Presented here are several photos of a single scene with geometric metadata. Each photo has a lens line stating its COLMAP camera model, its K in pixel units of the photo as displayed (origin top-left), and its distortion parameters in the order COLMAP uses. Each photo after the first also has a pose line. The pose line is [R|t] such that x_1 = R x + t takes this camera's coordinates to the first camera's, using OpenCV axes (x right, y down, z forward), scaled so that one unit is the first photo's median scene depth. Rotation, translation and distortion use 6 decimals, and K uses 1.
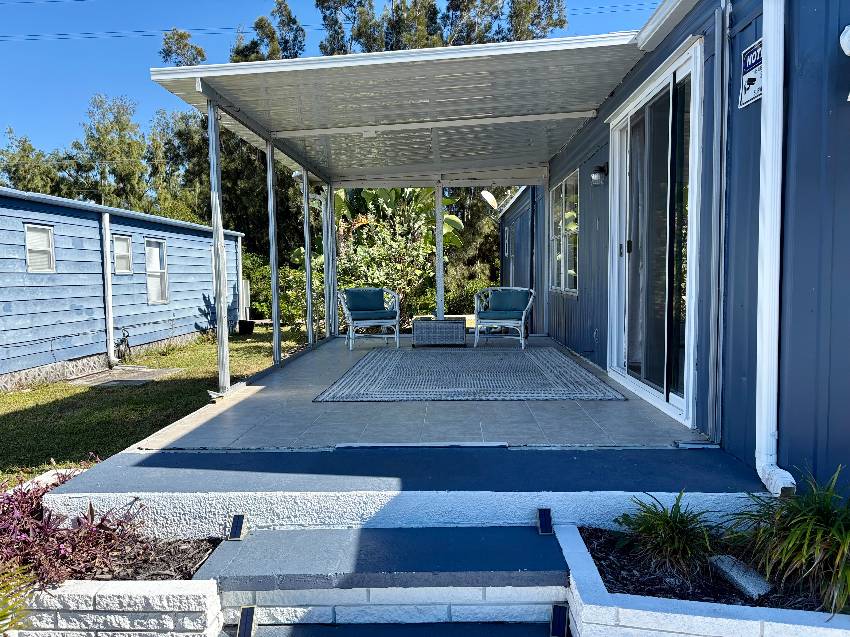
lens RADIAL K [[647.7, 0, 425.0], [0, 647.7, 318.5], [0, 0, 1]] dist [0.002755, -0.001839]
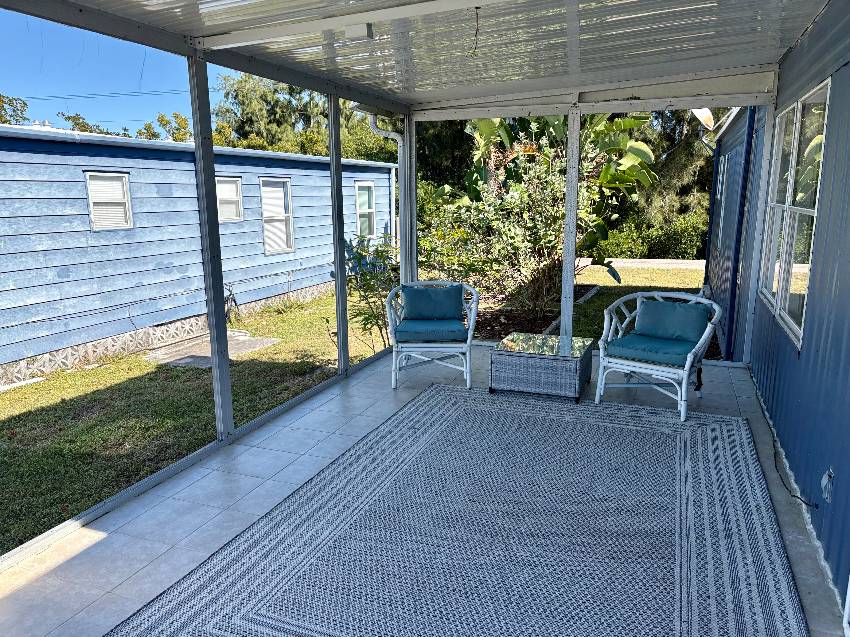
lens RADIAL K [[647.7, 0, 425.0], [0, 647.7, 318.5], [0, 0, 1]] dist [0.002755, -0.001839]
pose [[0.946962, 0.067666, -0.314142, 0.062437], [-0.026961, 0.990862, 0.132160, -0.059287], [0.320214, -0.116681, 0.940132, 0.236418]]
